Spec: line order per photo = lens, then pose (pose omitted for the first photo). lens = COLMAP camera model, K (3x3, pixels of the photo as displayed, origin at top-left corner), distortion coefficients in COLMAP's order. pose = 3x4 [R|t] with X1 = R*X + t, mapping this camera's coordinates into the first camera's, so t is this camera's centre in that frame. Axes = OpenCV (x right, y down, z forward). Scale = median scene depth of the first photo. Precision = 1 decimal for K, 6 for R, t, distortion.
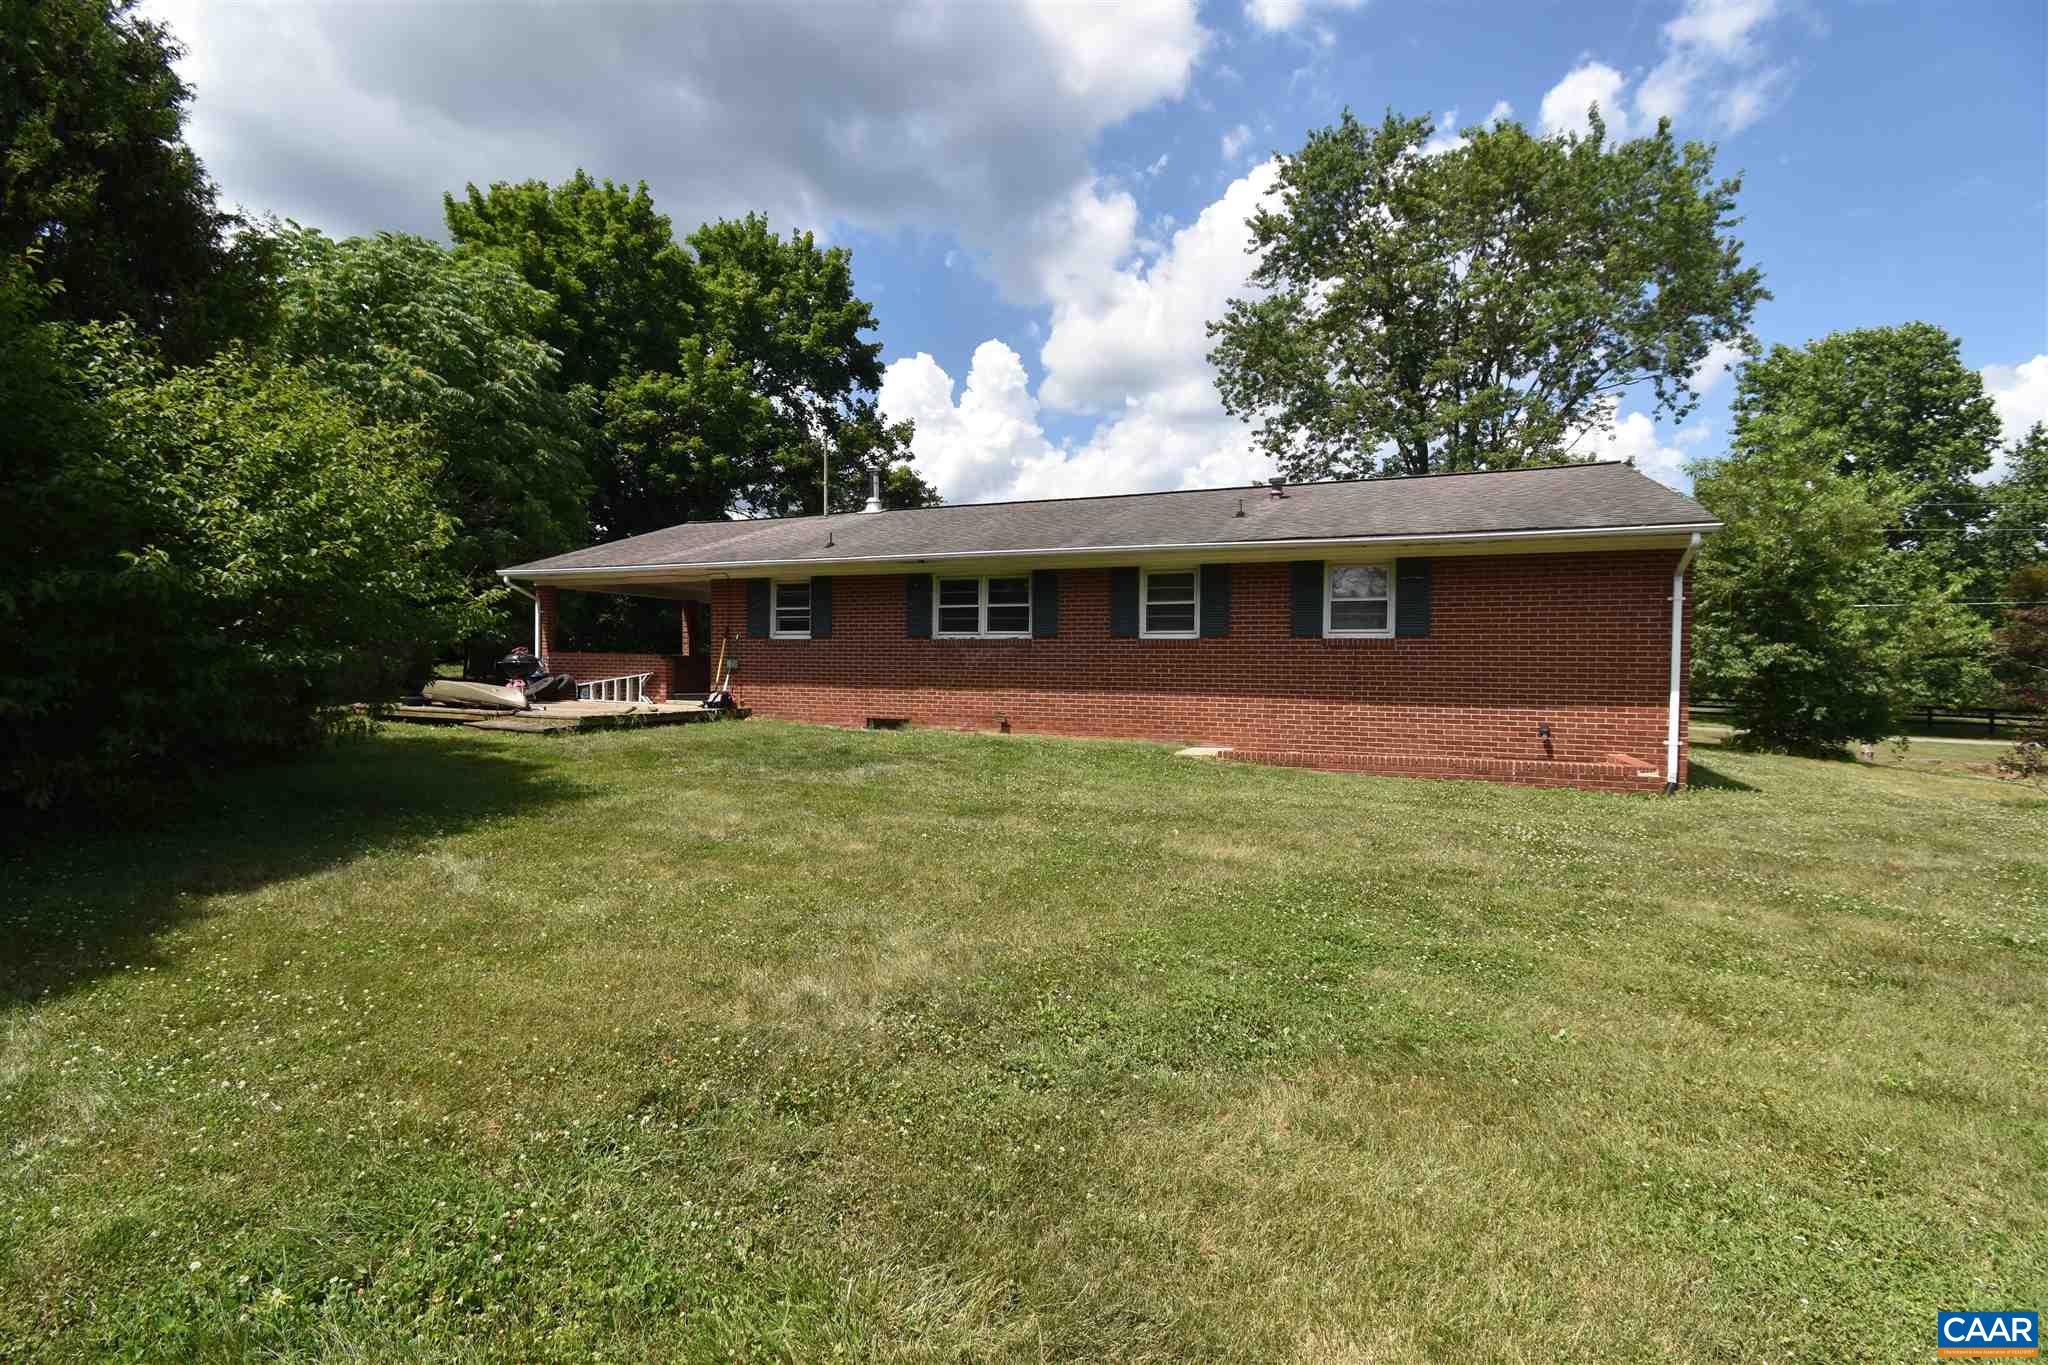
lens RADIAL K [[905.1, 0, 1043.1], [0, 905.1, 675.4], [0, 0, 1]] dist [0.002698, -0.006783]
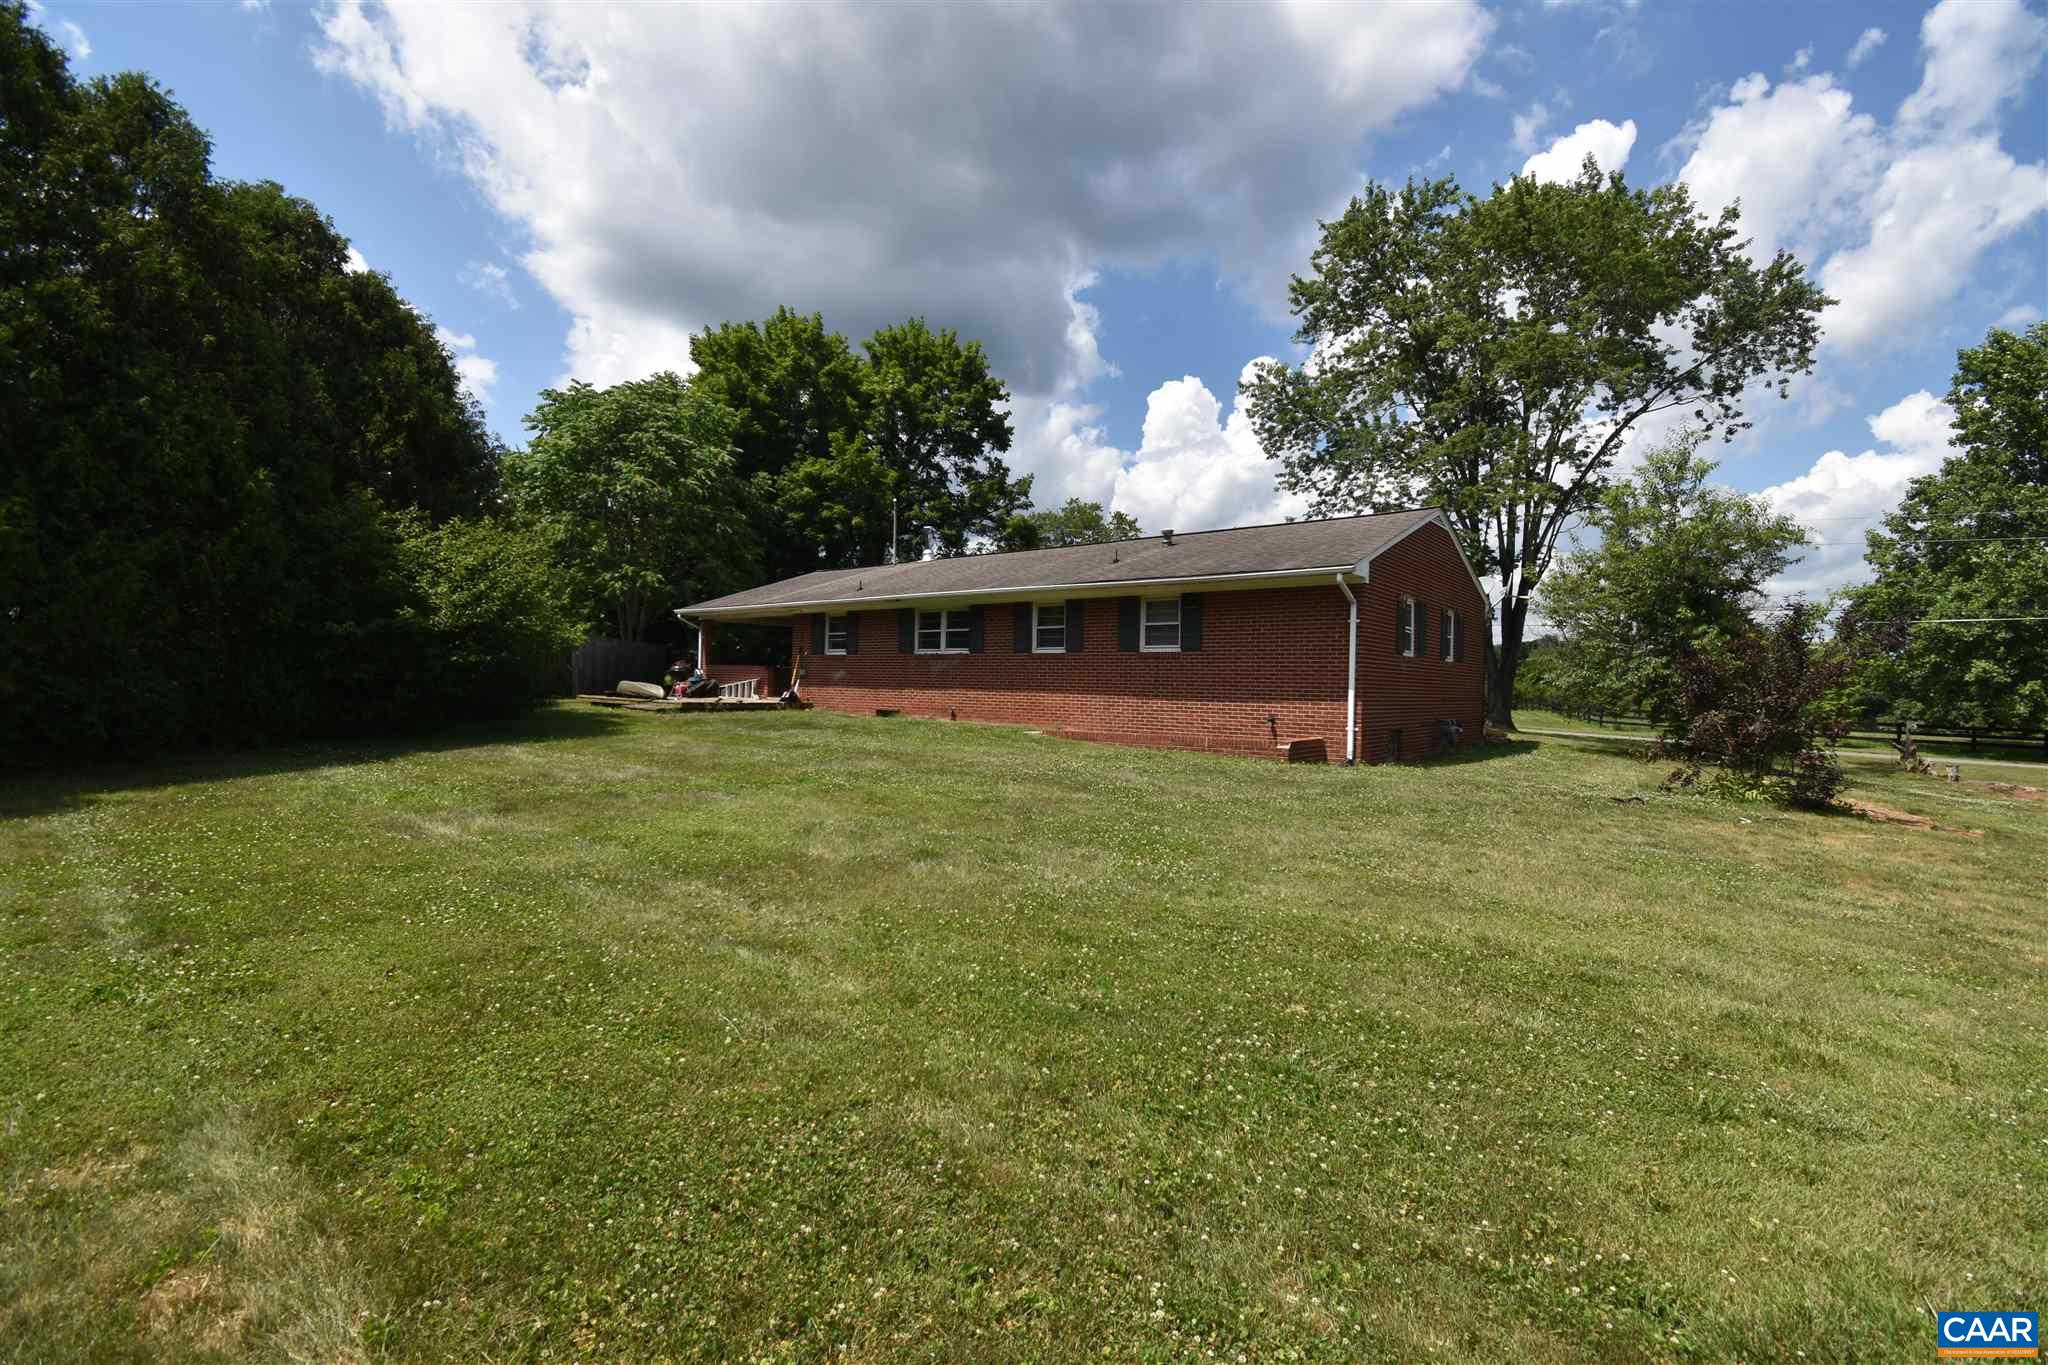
lens RADIAL K [[905.1, 0, 1065.6], [0, 905.1, 682.4], [0, 0, 1]] dist [0.002698, -0.006783]
pose [[0.960731, 0.004978, -0.277436, 0.308796], [-0.009221, 0.999860, -0.013990, 0.013475], [0.277327, 0.015999, 0.960642, -0.183917]]
